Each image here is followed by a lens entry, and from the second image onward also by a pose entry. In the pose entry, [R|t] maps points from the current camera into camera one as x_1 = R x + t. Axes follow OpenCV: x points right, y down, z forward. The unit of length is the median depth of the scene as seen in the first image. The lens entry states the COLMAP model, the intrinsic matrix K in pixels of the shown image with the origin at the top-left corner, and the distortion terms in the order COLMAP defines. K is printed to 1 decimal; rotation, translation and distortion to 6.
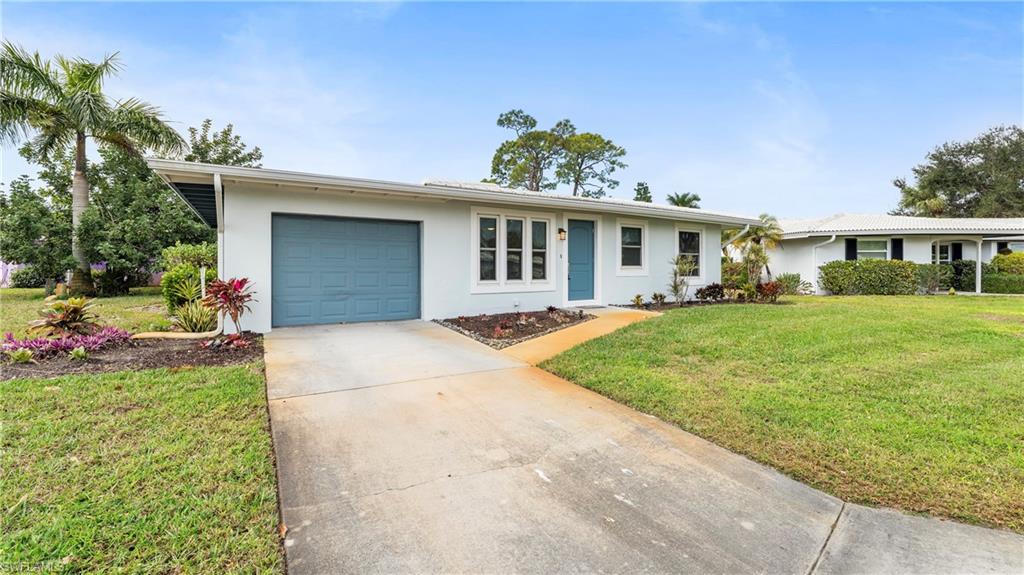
lens RADIAL K [[416.9, 0, 510.5], [0, 416.9, 277.0], [0, 0, 1]] dist [-0.007229, 0.000017]
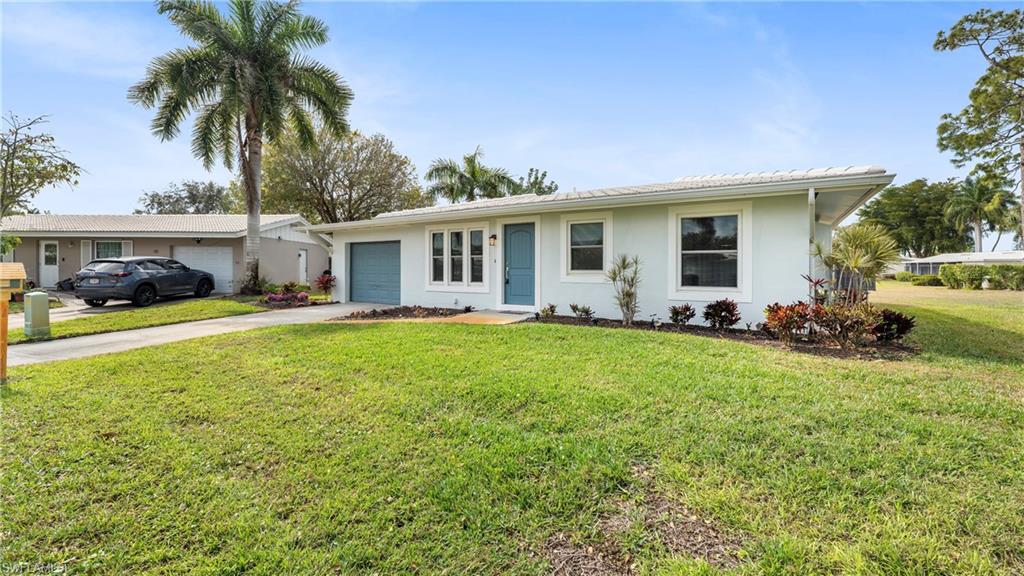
lens RADIAL K [[416.9, 0, 510.5], [0, 416.9, 277.5], [0, 0, 1]] dist [-0.007229, 0.000017]
pose [[0.446646, 0.017738, -0.894535, 1.082919], [-0.022850, 0.999703, 0.008415, -0.017926], [0.894419, 0.016681, 0.446918, 0.565783]]
